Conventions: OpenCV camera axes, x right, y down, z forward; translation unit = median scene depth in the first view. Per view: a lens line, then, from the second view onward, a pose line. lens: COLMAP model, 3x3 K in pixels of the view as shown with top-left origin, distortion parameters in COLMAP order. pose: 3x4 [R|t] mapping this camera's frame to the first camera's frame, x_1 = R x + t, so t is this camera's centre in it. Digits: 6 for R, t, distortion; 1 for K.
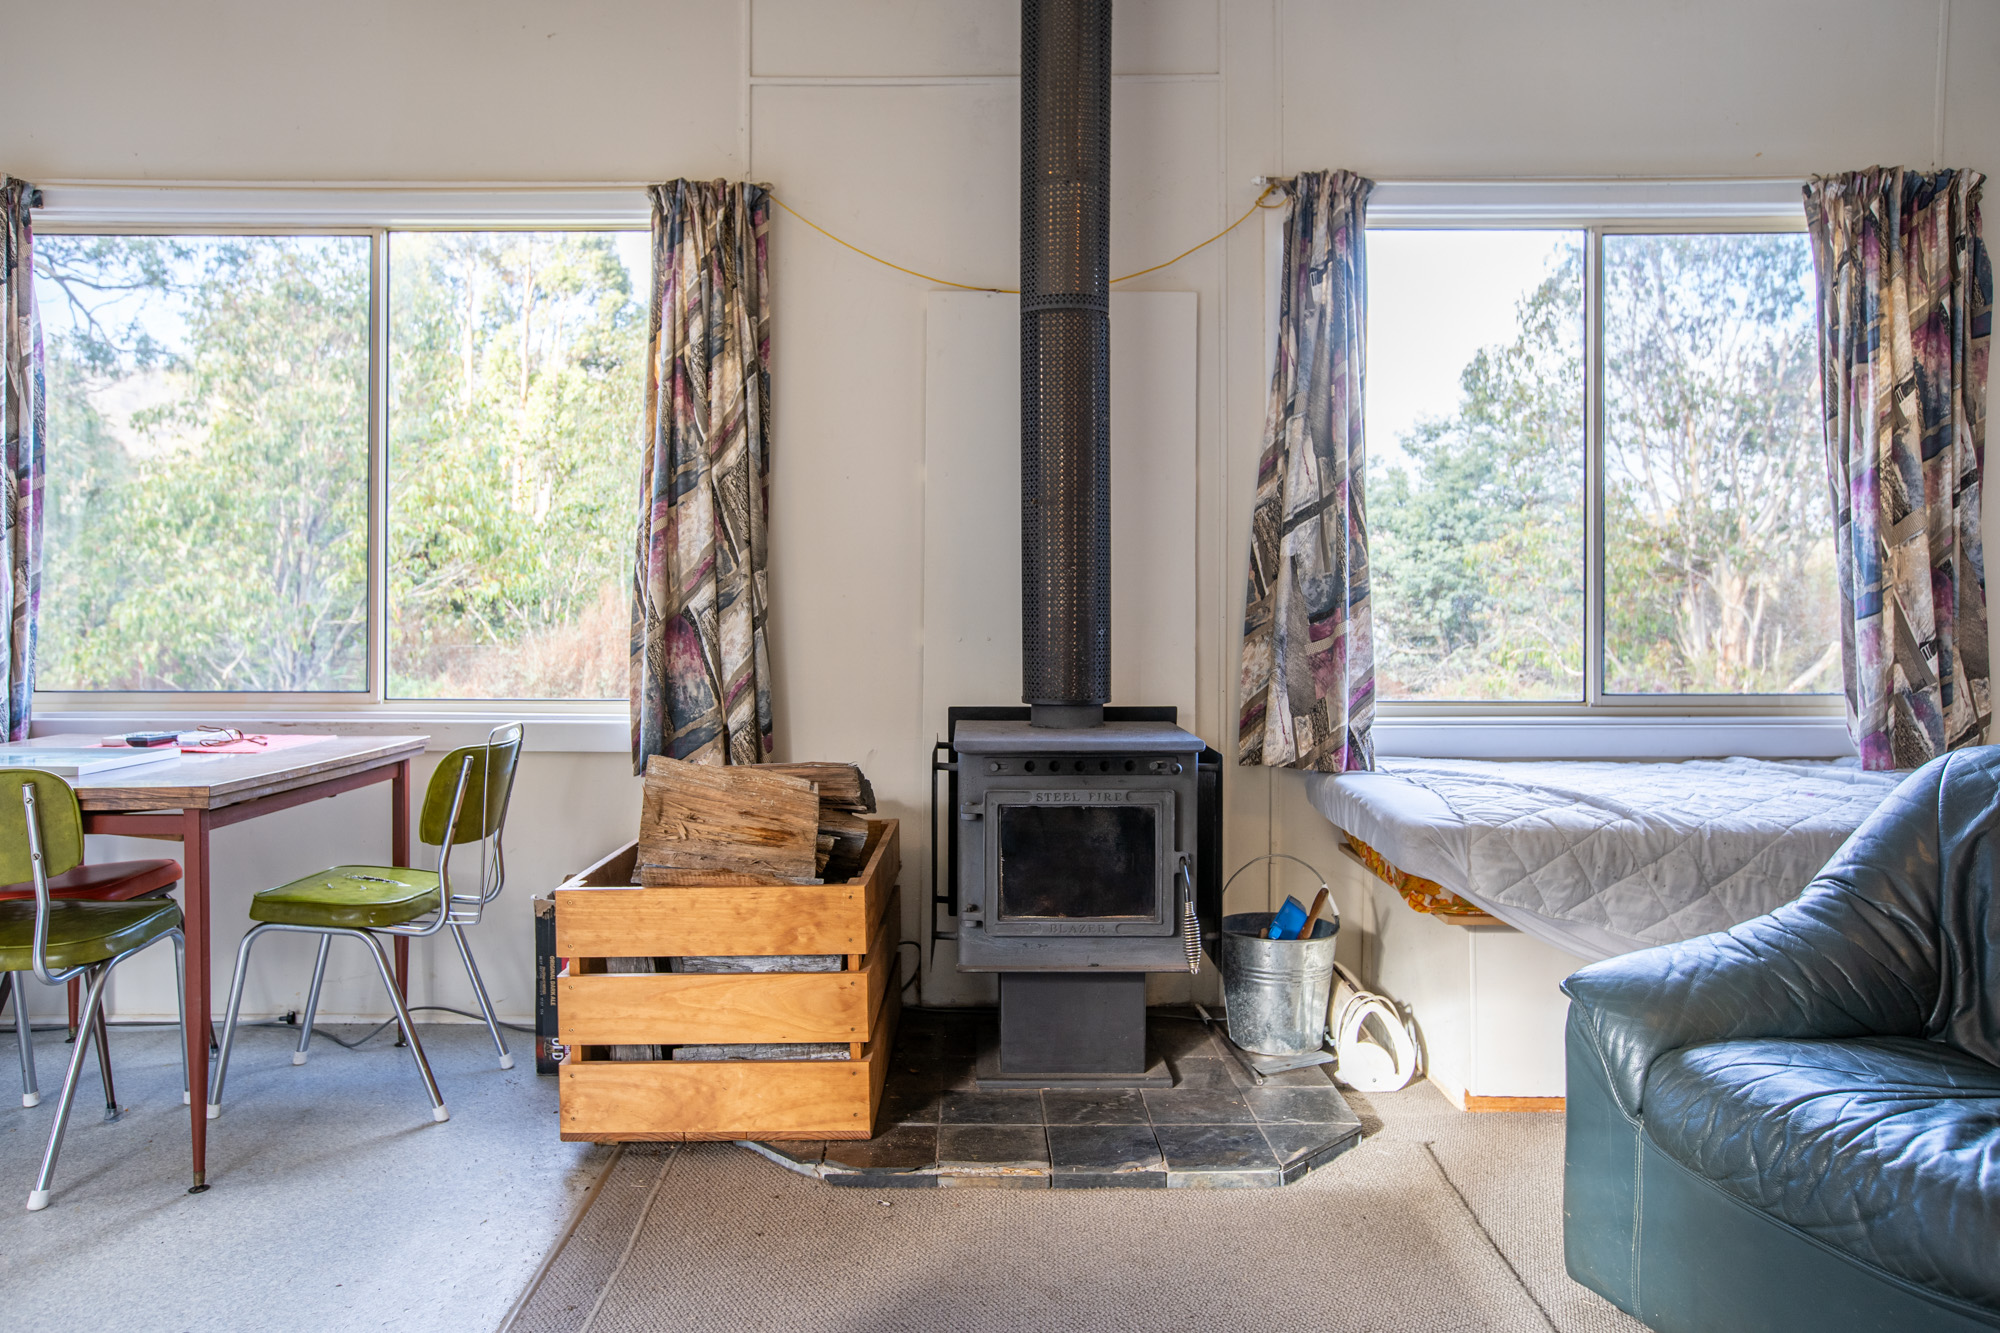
lens RADIAL K [[1362.9, 0, 1008.5], [0, 1362.9, 602.3], [0, 0, 1]] dist [0.003387, 0.020095]
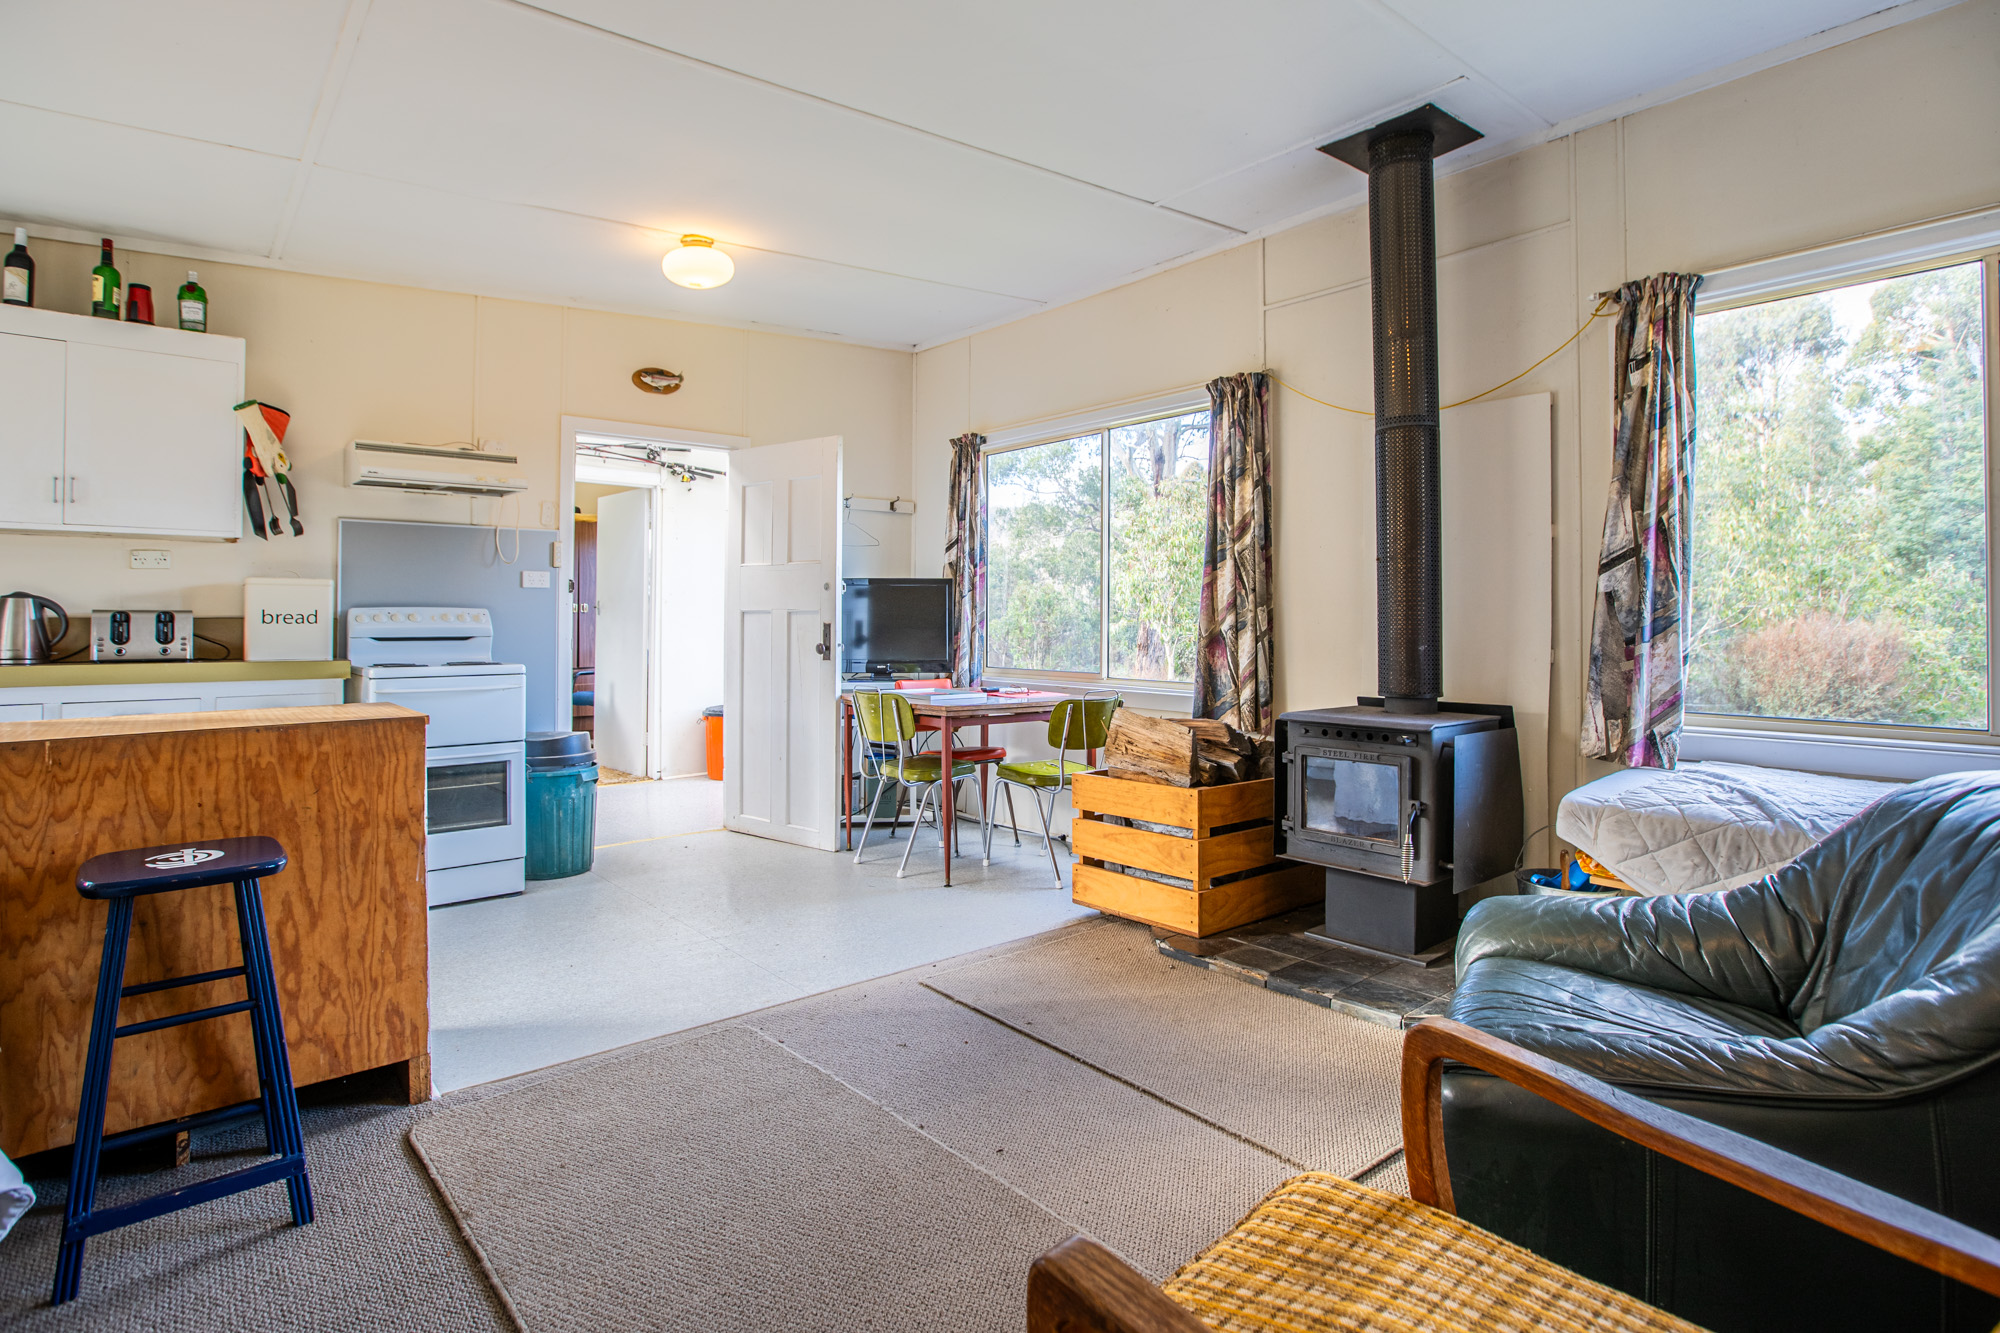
lens RADIAL K [[988.8, 0, 1022.2], [0, 988.8, 613.7], [0, 0, 1]] dist [-0.027815, 0.009880]
pose [[0.676861, -0.002919, -0.736105, 0.527710], [-0.006864, 0.999924, -0.010276, -0.000753], [0.736079, 0.012008, 0.676789, -0.005961]]
